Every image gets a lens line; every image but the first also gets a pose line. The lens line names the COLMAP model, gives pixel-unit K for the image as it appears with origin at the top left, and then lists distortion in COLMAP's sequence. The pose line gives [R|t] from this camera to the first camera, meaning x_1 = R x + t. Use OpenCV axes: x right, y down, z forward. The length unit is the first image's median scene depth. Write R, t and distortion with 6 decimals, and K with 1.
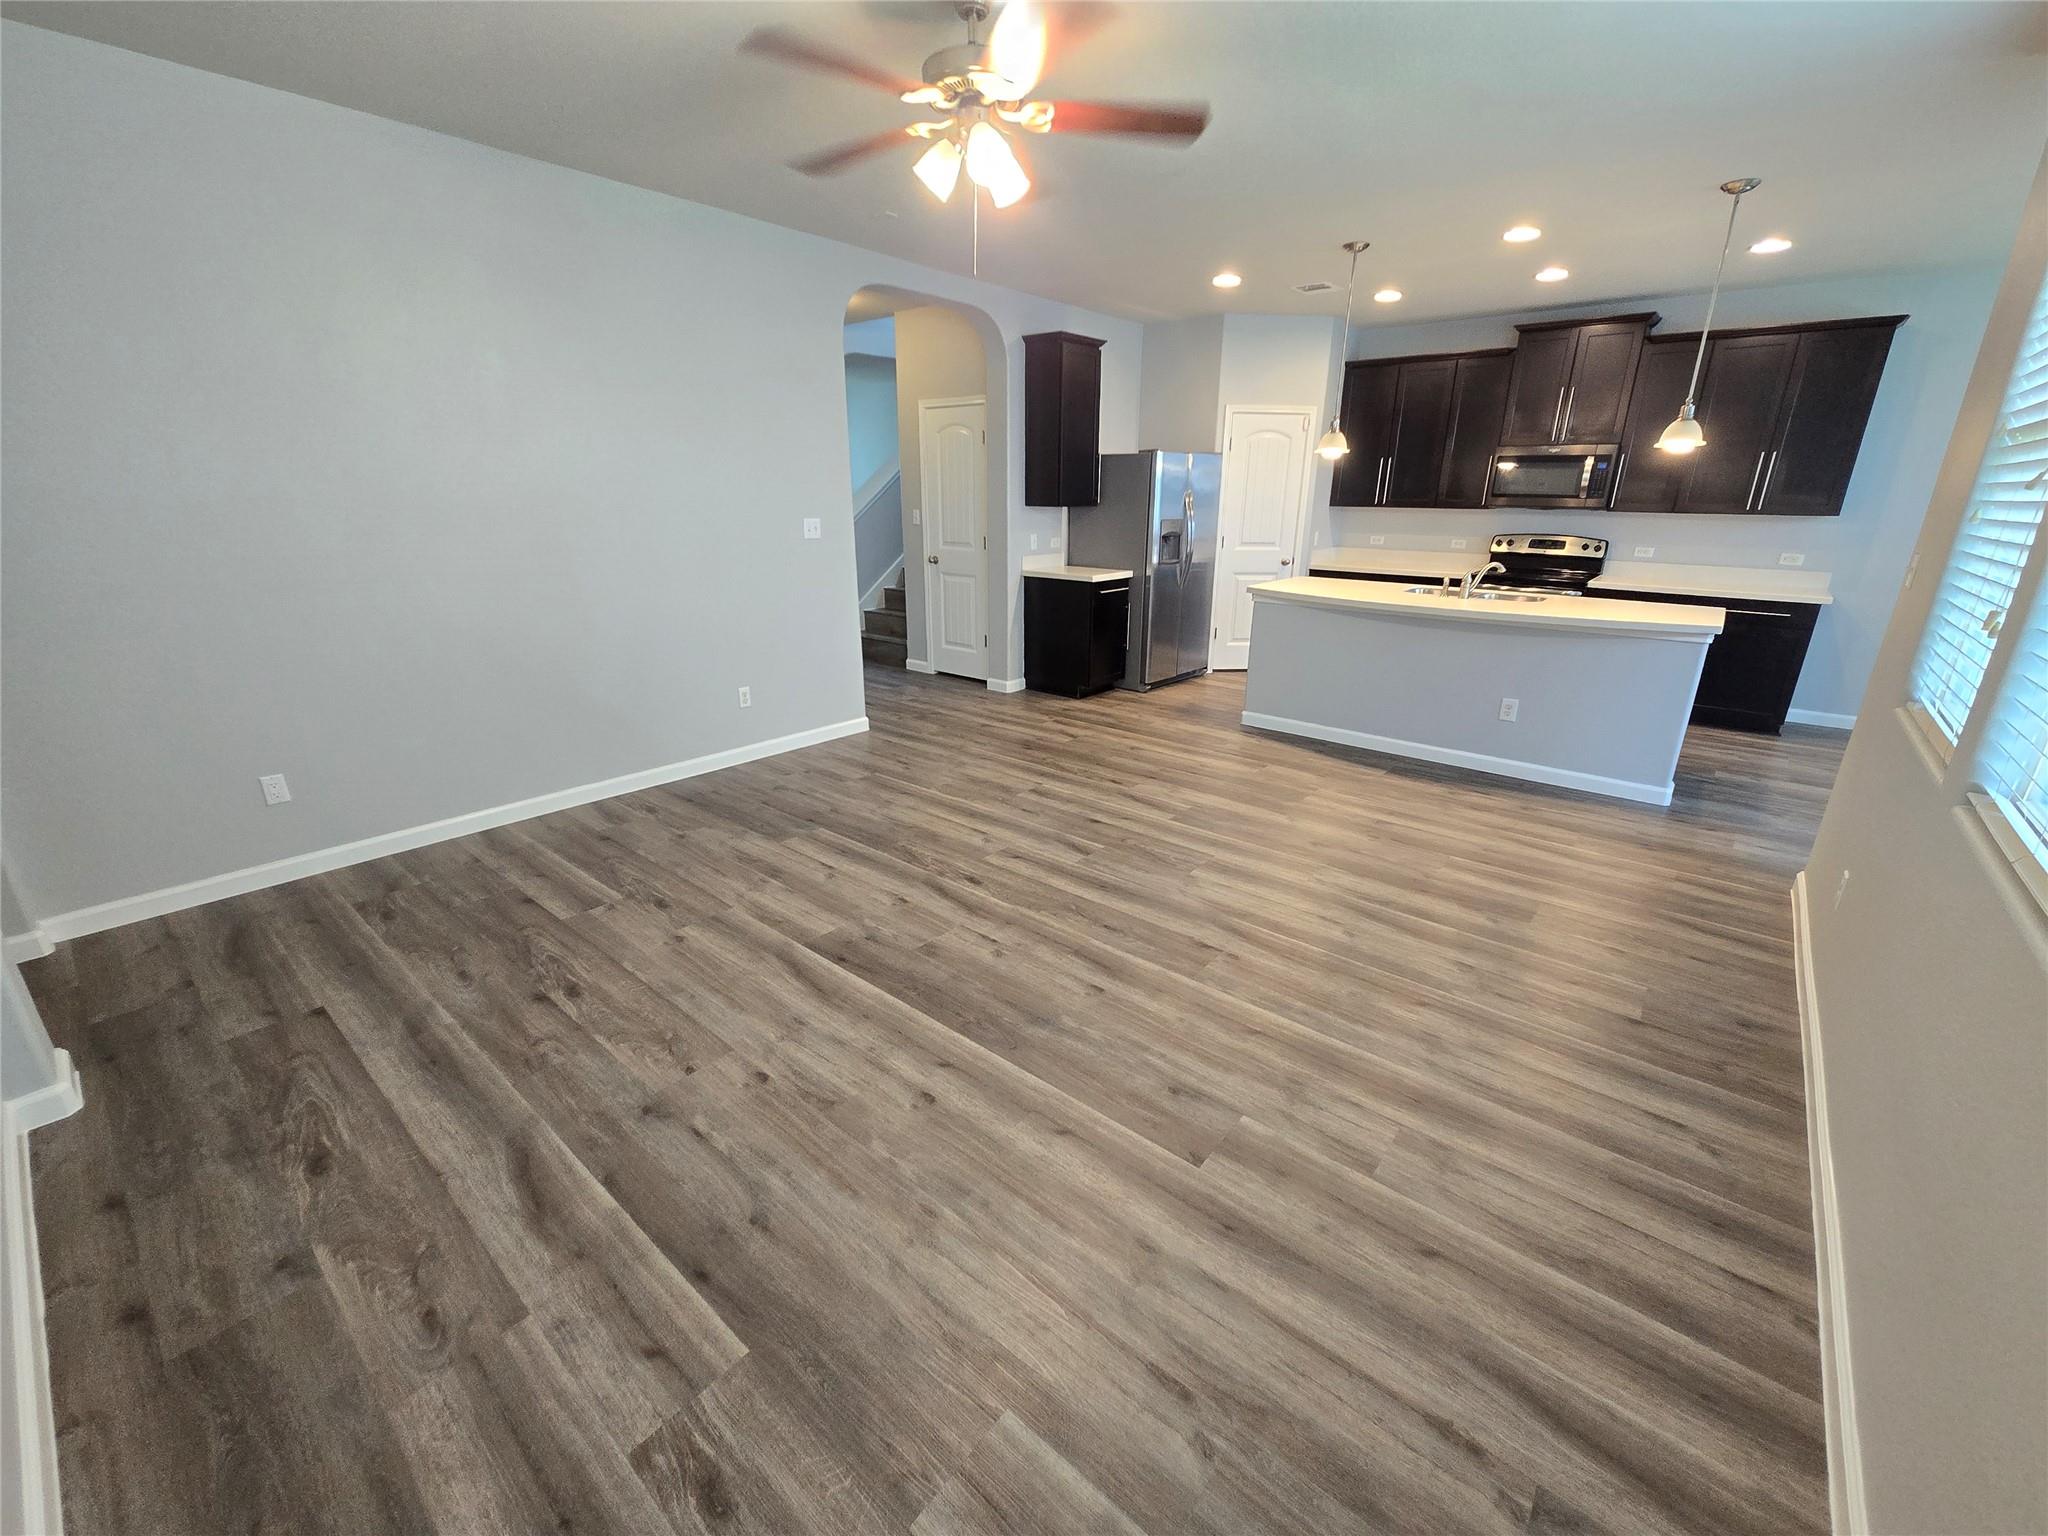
lens RADIAL K [[839.1, 0, 1027.0], [0, 839.1, 769.0], [0, 0, 1]] dist [-0.003063, 0.003213]
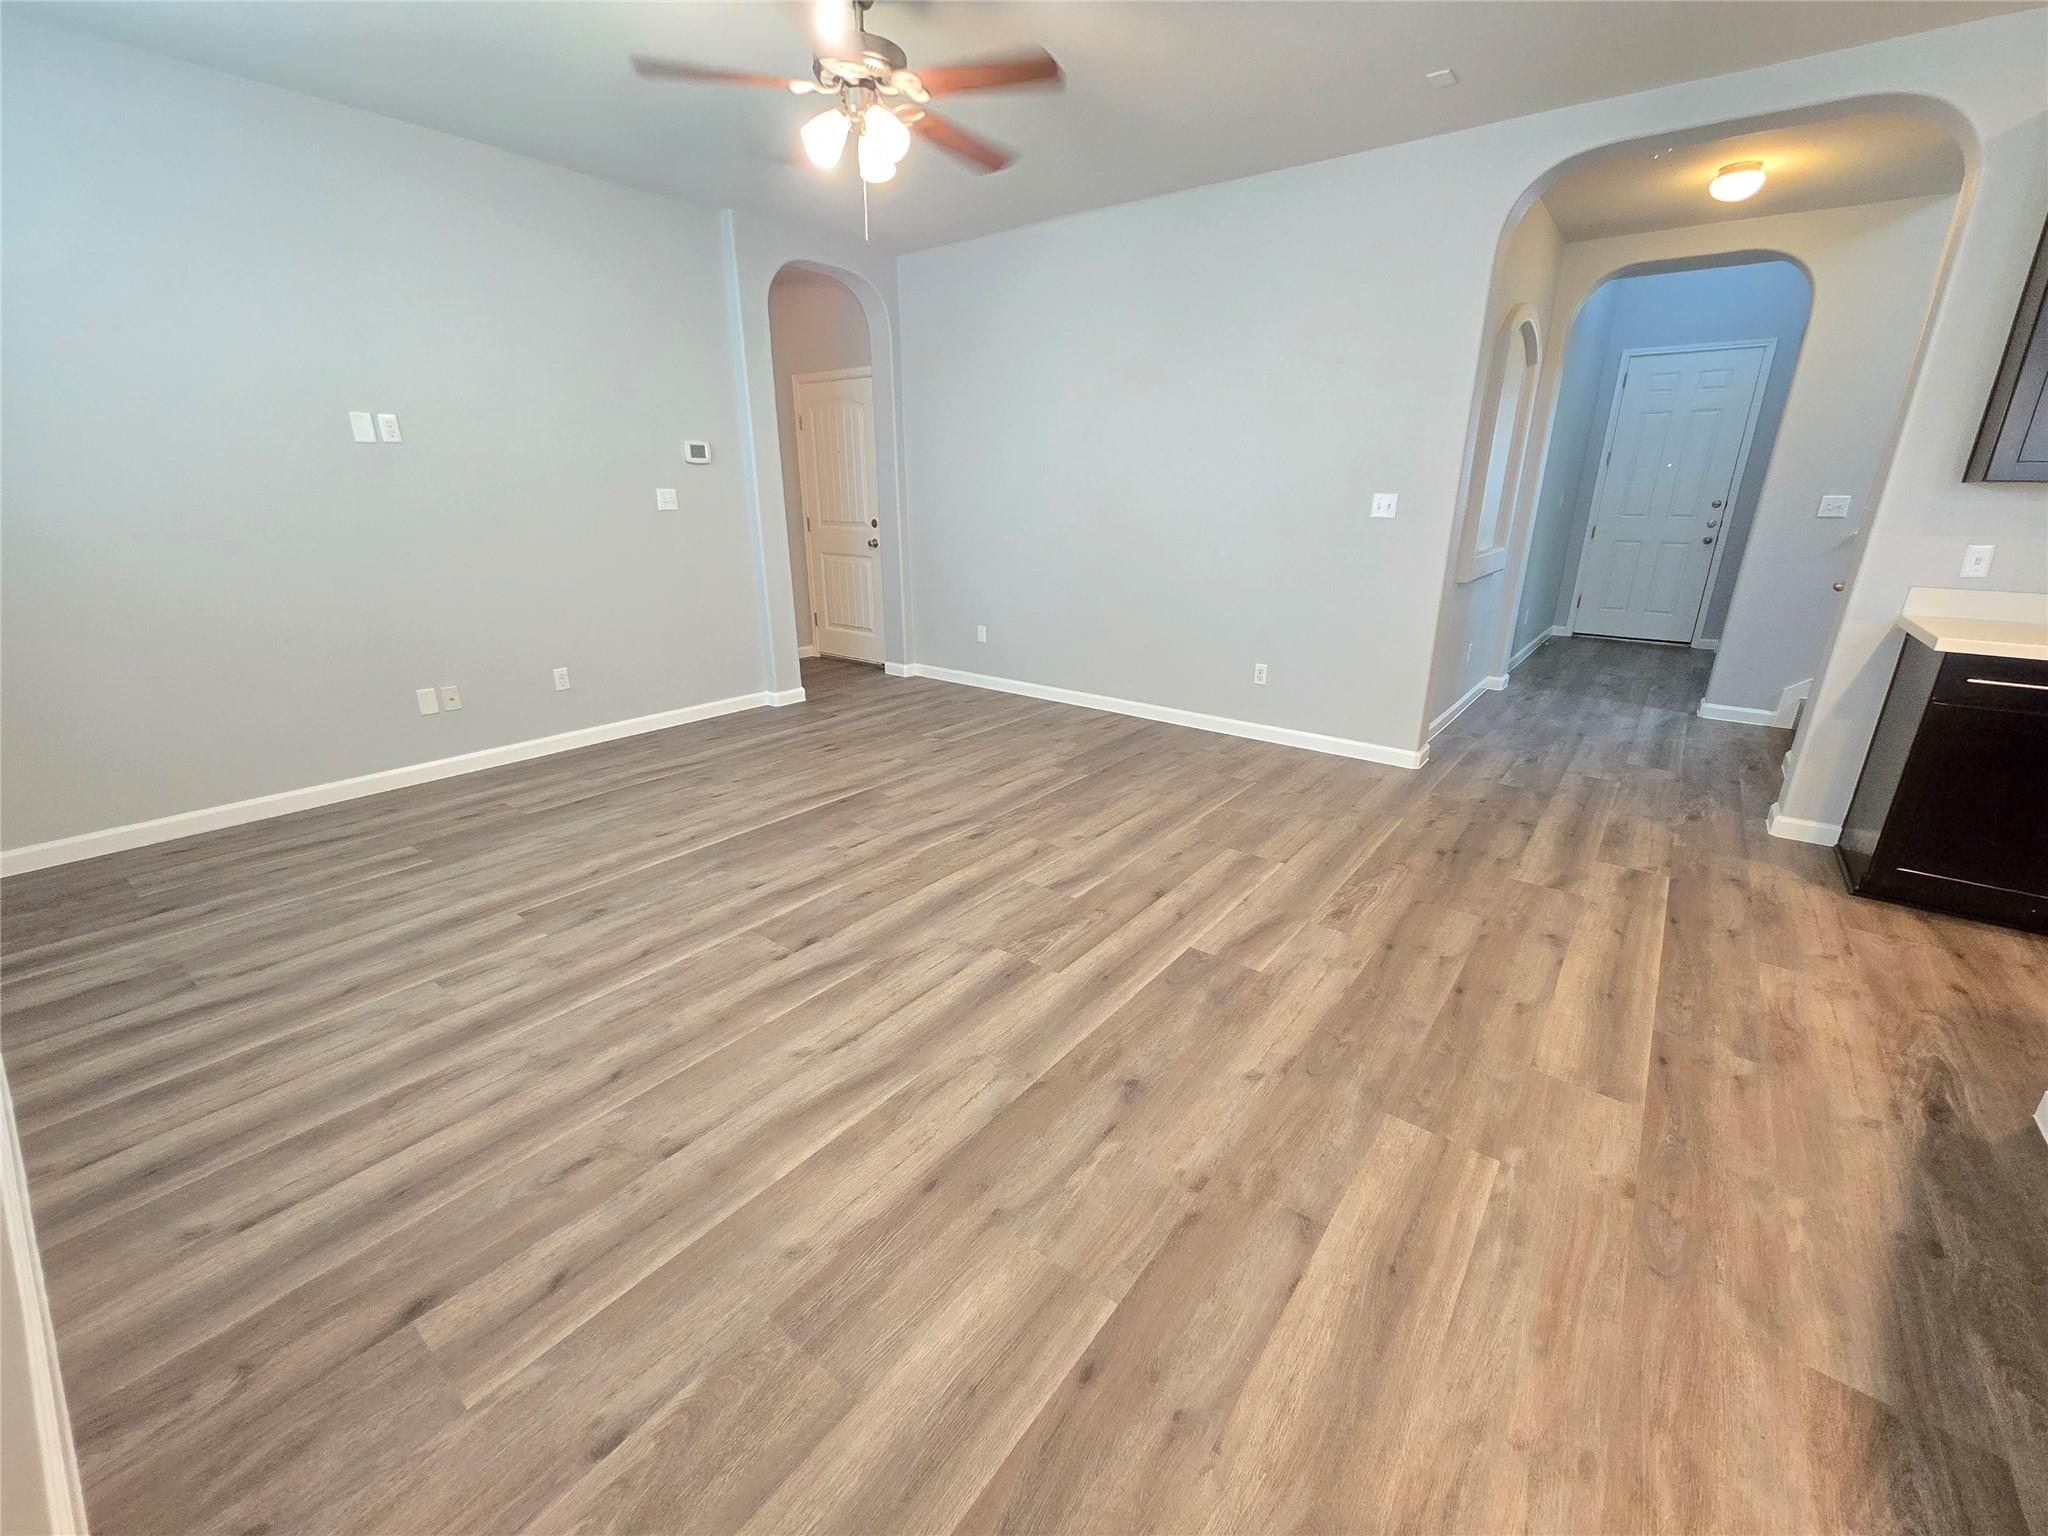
lens RADIAL K [[839.1, 0, 1027.0], [0, 839.1, 769.0], [0, 0, 1]] dist [-0.003063, 0.003213]
pose [[0.037524, 0.309112, -0.950285, 0.798331], [-0.322796, 0.903724, 0.281221, -0.221844], [0.945725, 0.296195, 0.133692, 0.825272]]
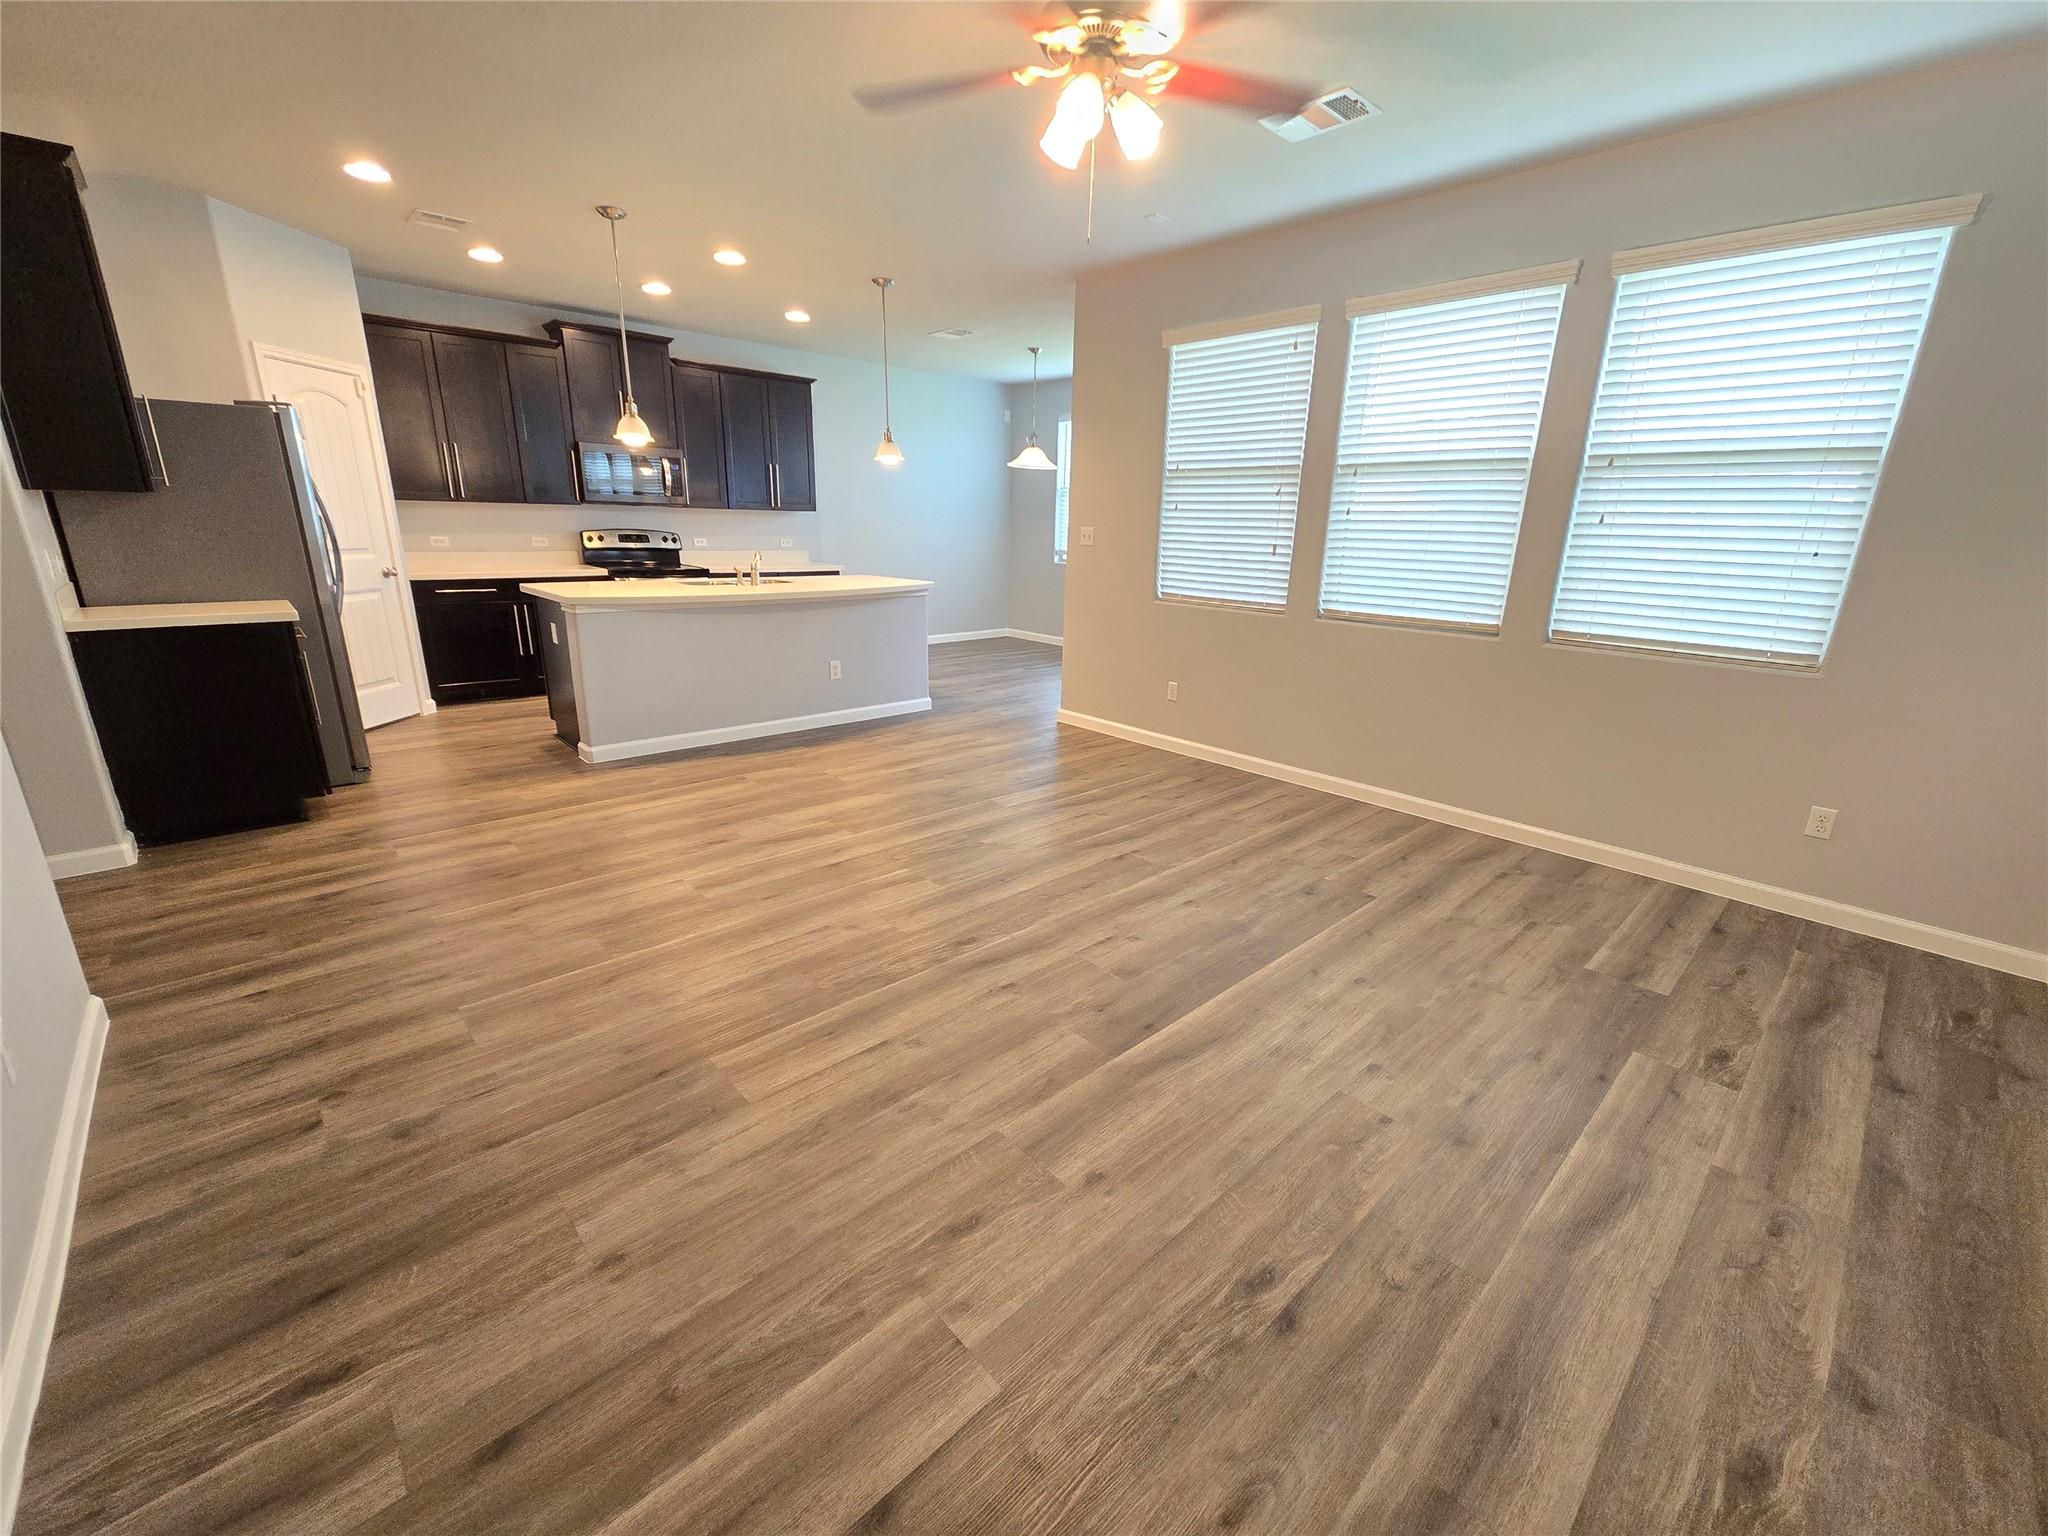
lens RADIAL K [[839.1, 0, 1027.0], [0, 839.1, 769.0], [0, 0, 1]] dist [-0.003063, 0.003213]
pose [[0.120688, -0.289024, 0.949684, -0.732000], [0.291989, 0.924692, 0.244311, -0.193726], [-0.948777, 0.247812, 0.195991, 0.675904]]
